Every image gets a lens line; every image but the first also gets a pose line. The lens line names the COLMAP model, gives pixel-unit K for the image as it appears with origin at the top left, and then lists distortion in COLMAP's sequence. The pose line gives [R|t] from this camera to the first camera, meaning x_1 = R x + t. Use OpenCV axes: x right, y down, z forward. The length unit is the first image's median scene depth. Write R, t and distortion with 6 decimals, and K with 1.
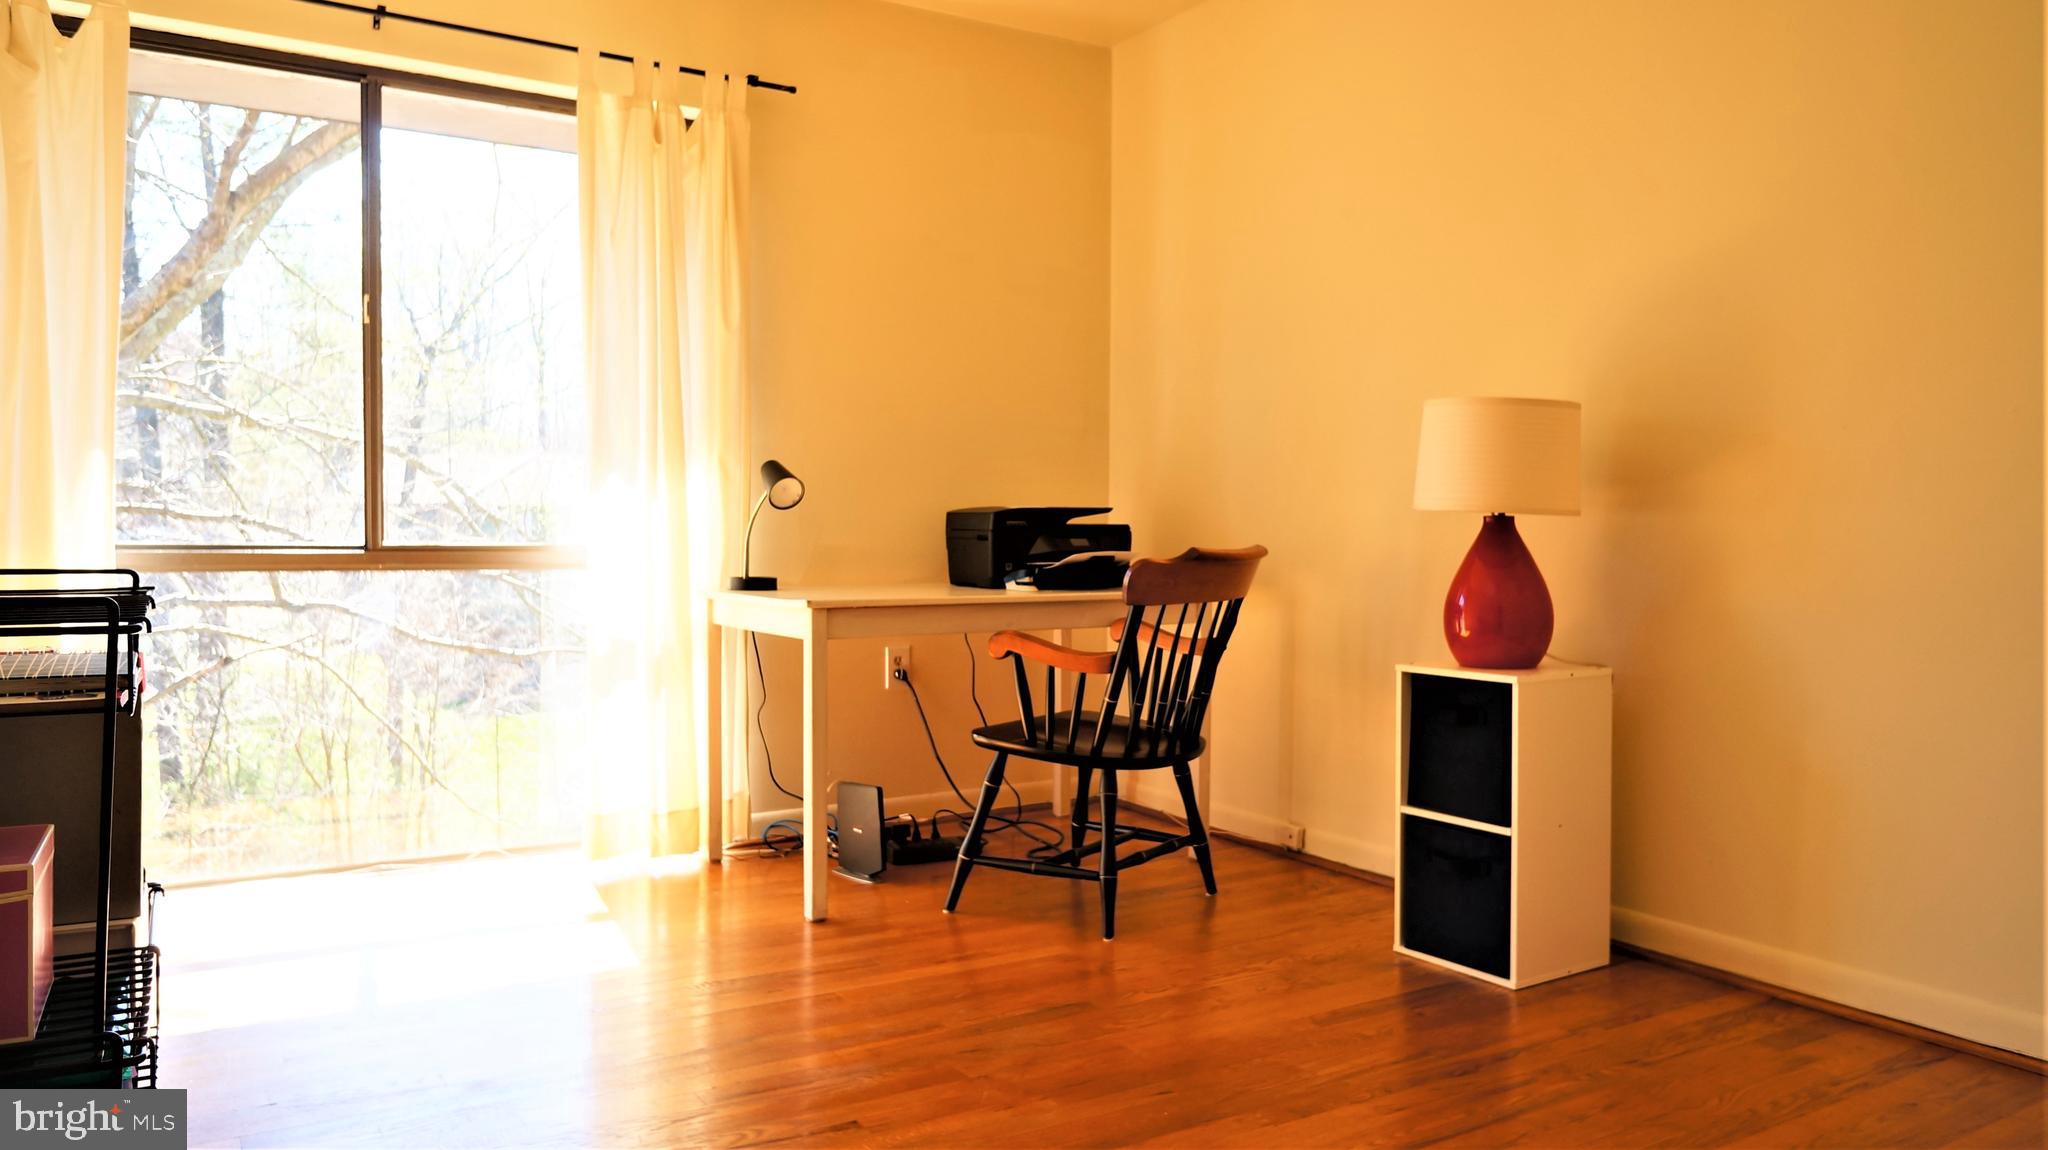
lens RADIAL K [[1391.3, 0, 1028.6], [0, 1391.3, 564.2], [0, 0, 1]] dist [-0.005535, -0.000239]
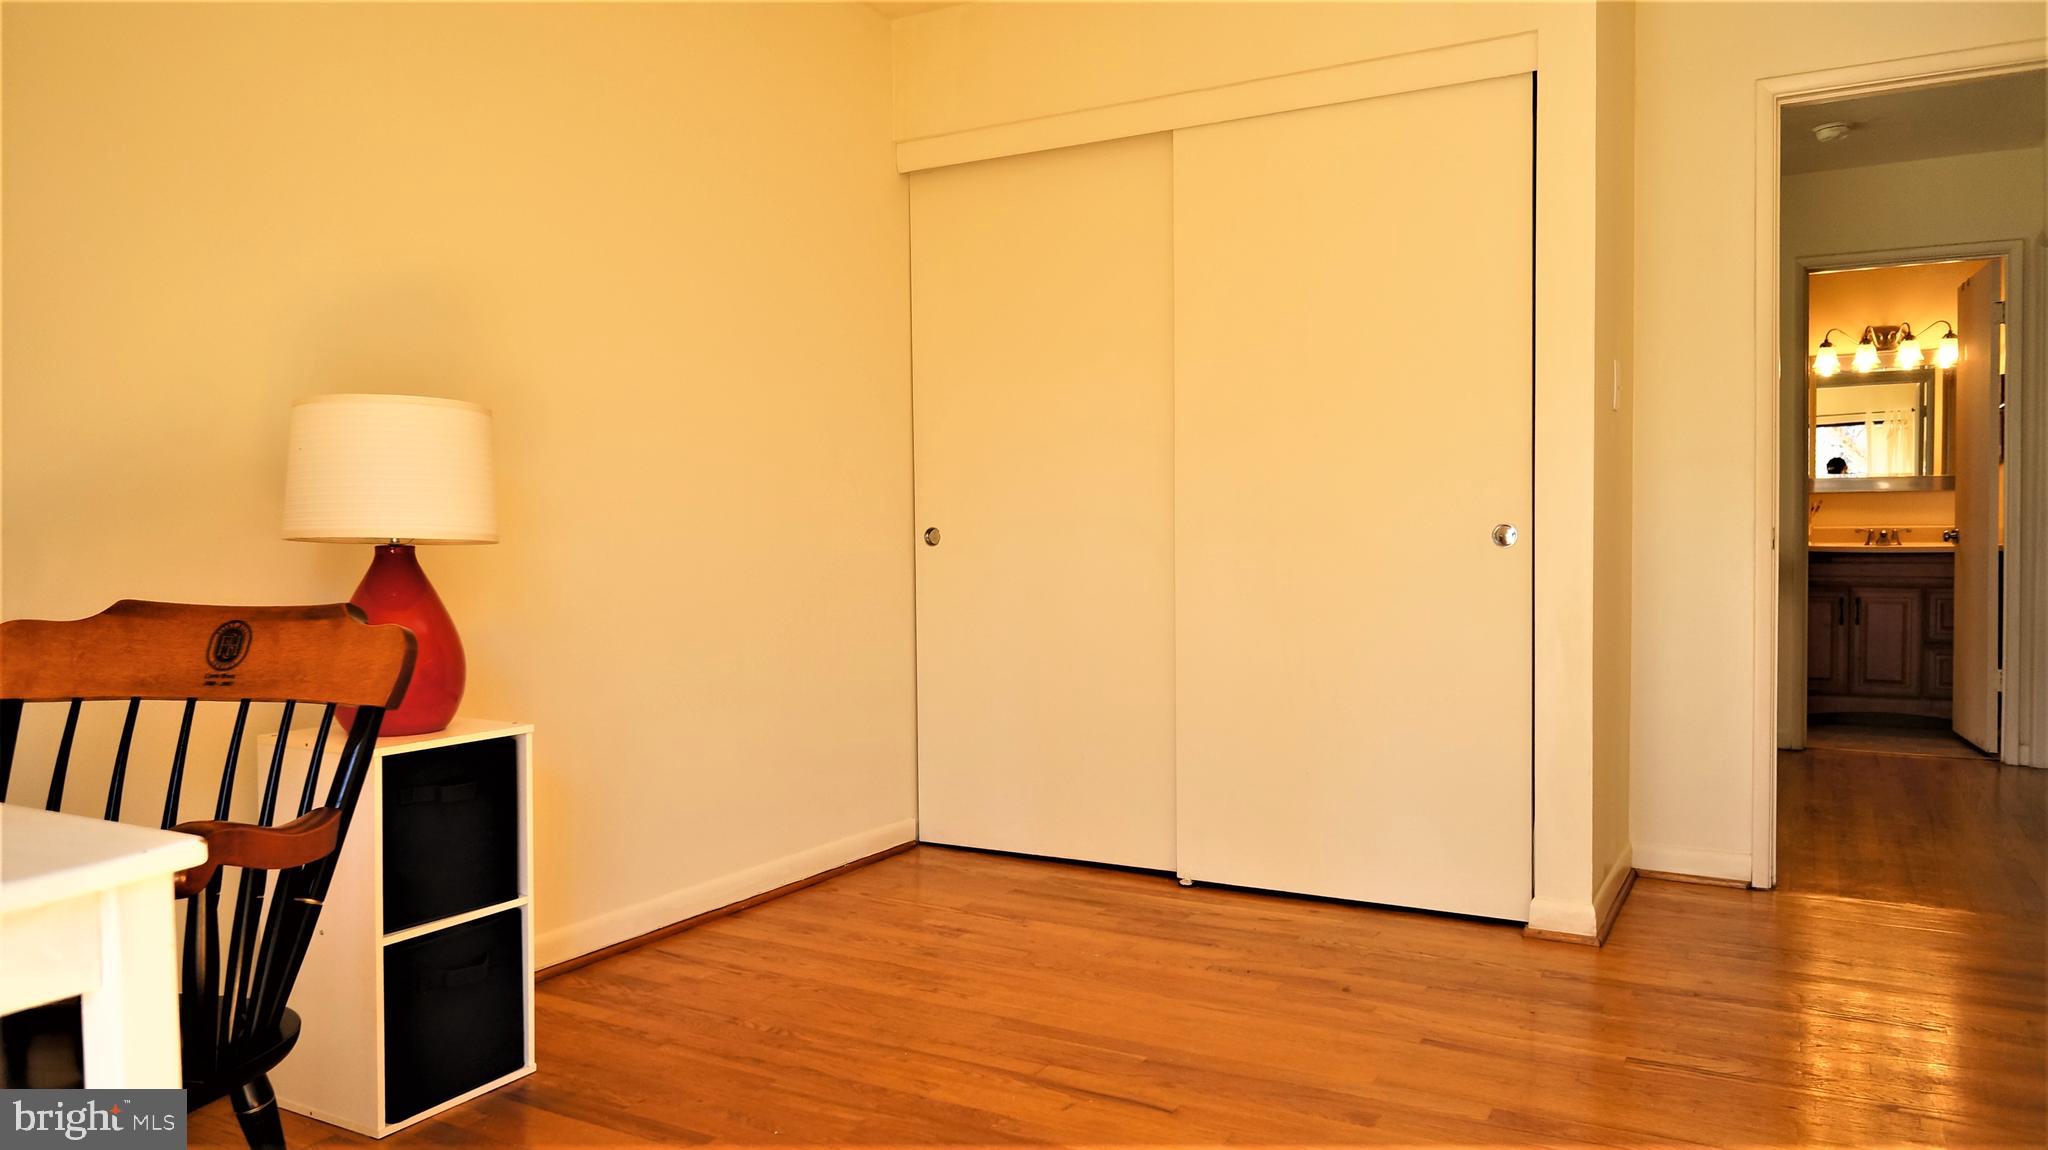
lens RADIAL K [[1391.3, 0, 1028.6], [0, 1391.3, 564.2], [0, 0, 1]] dist [-0.005535, -0.000239]
pose [[-0.505855, -0.019845, 0.862390, -0.661039], [0.008980, 0.999560, 0.028269, -0.051771], [-0.862572, 0.022044, -0.505454, 1.327079]]
